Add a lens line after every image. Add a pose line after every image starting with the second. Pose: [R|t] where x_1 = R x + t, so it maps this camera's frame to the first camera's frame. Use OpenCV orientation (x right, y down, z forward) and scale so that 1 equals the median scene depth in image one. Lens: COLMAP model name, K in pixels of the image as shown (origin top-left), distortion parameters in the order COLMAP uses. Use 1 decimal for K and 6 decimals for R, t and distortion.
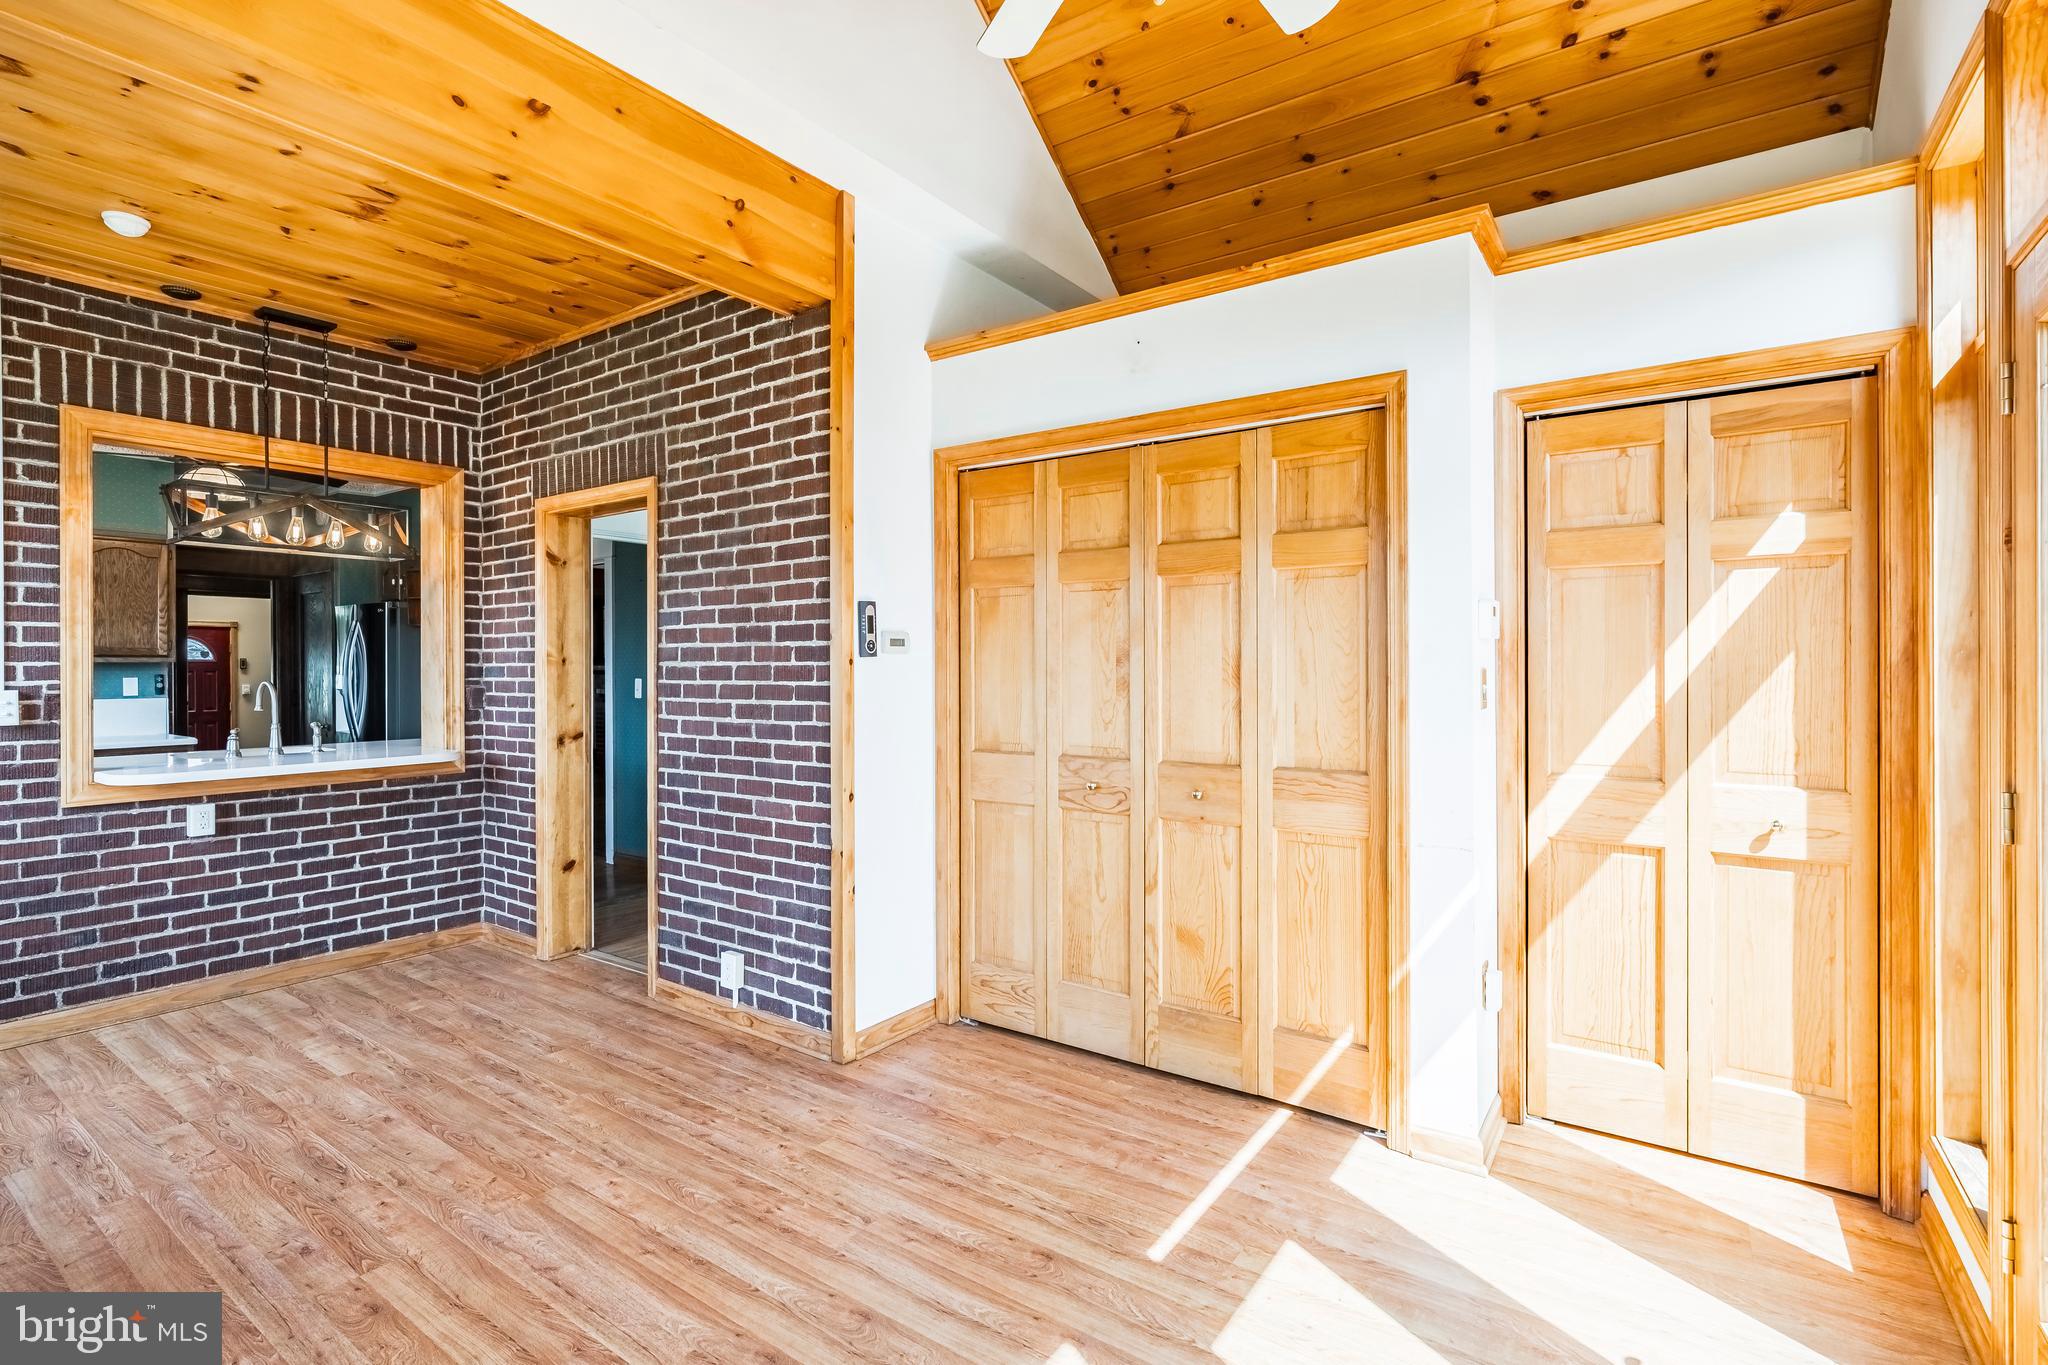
lens RADIAL K [[966.8, 0, 1010.4], [0, 966.8, 667.4], [0, 0, 1]] dist [0.002404, -0.000211]
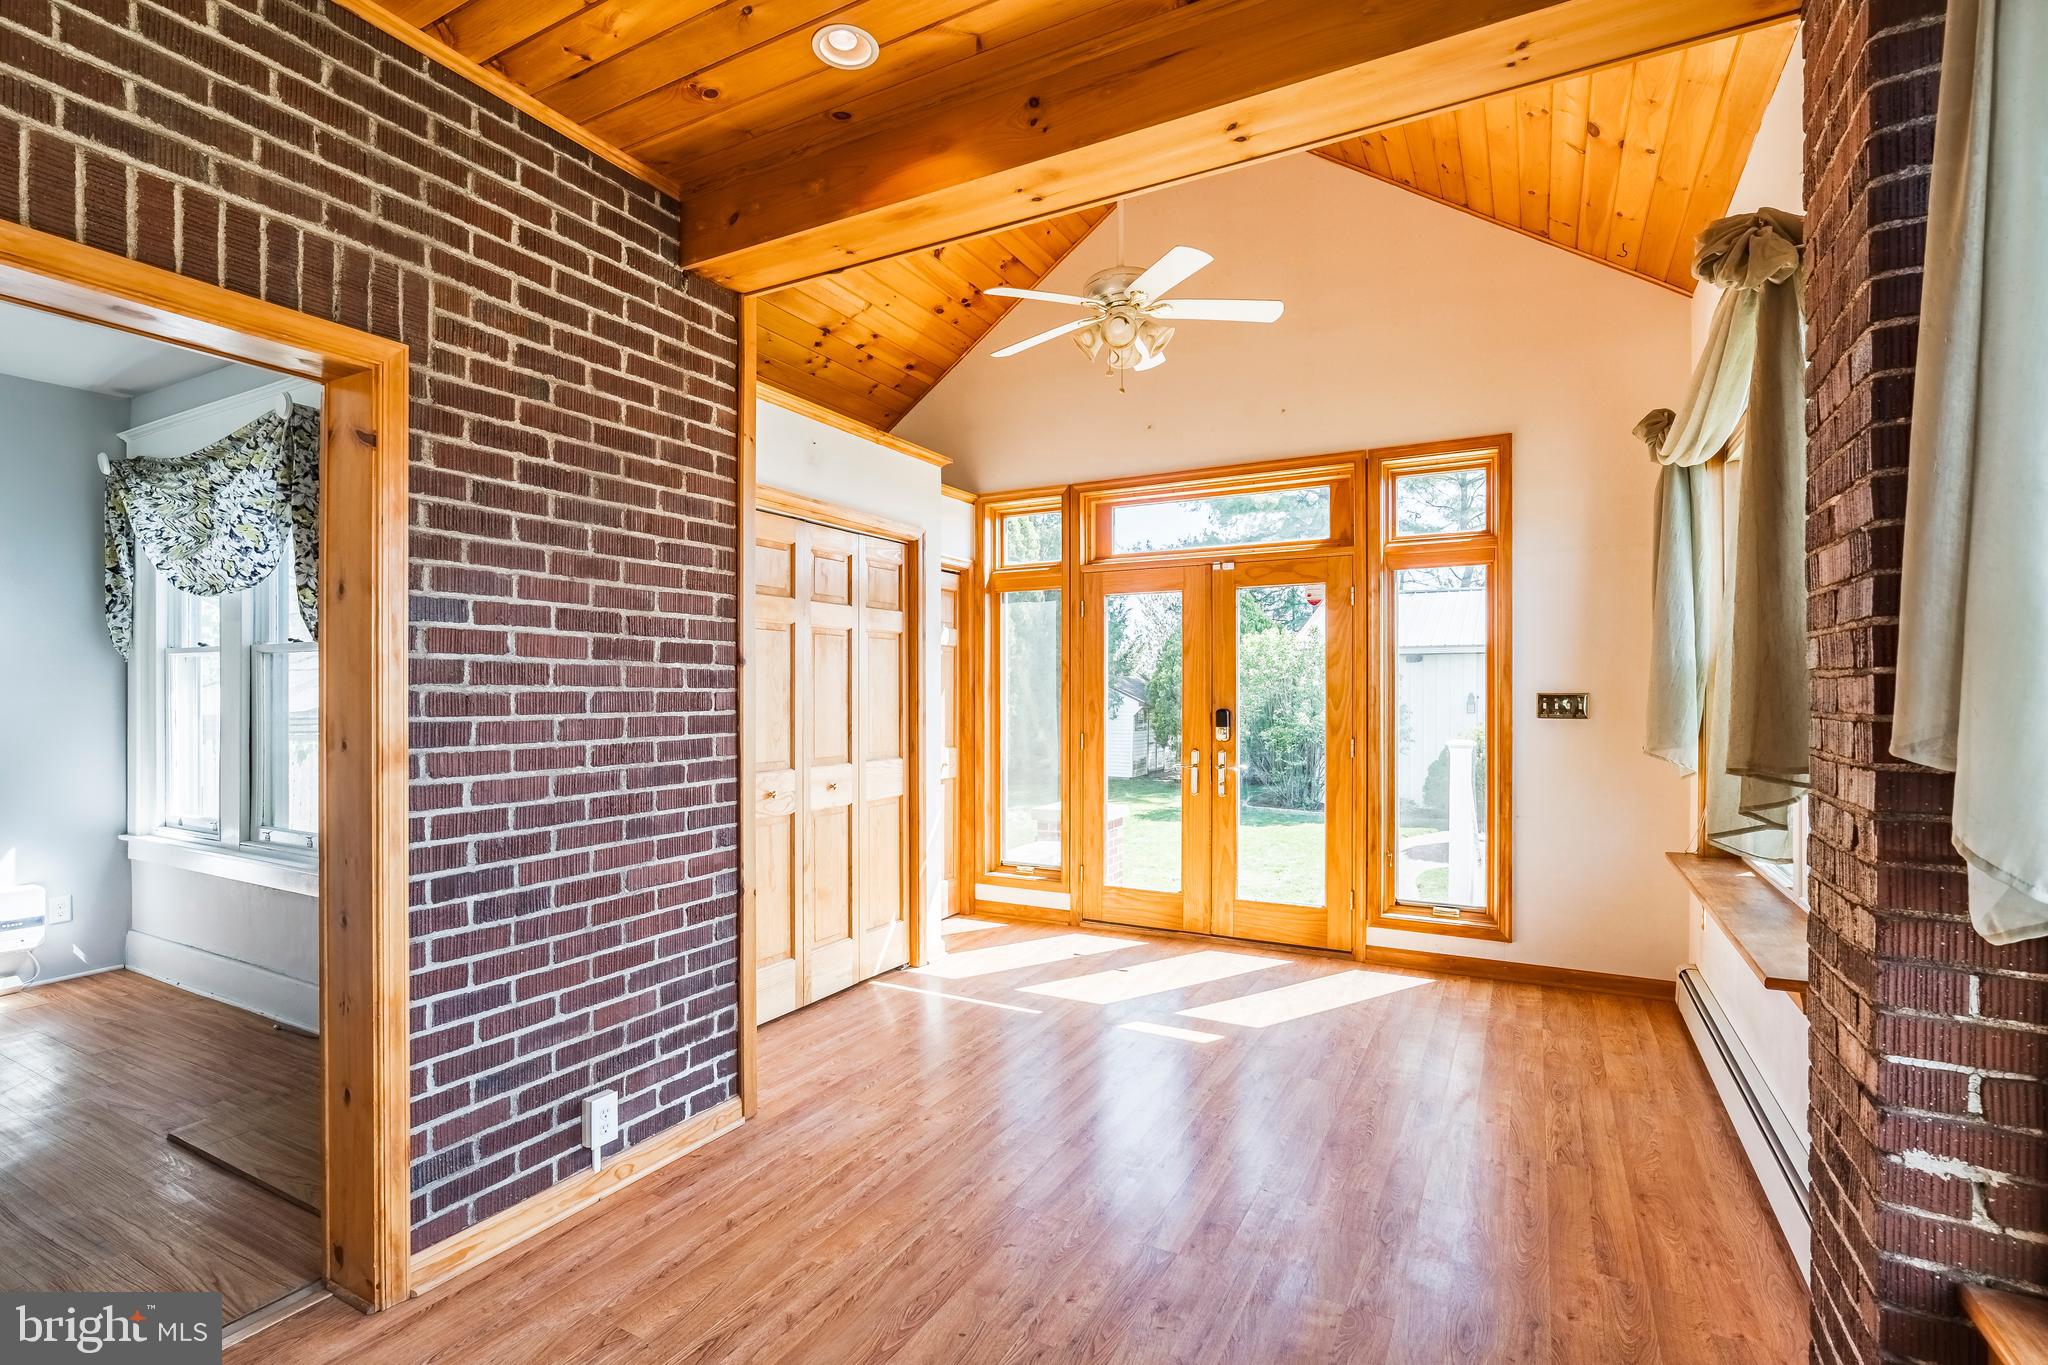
lens RADIAL K [[945.3, 0, 1010.4], [0, 945.3, 695.9], [0, 0, 1]] dist [0.003953, 0.000457]
pose [[-0.115829, -0.000650, 0.993269, -1.018905], [-0.000511, 1.000000, 0.000595, 0.000341], [-0.993269, -0.000439, -0.115830, 0.782838]]
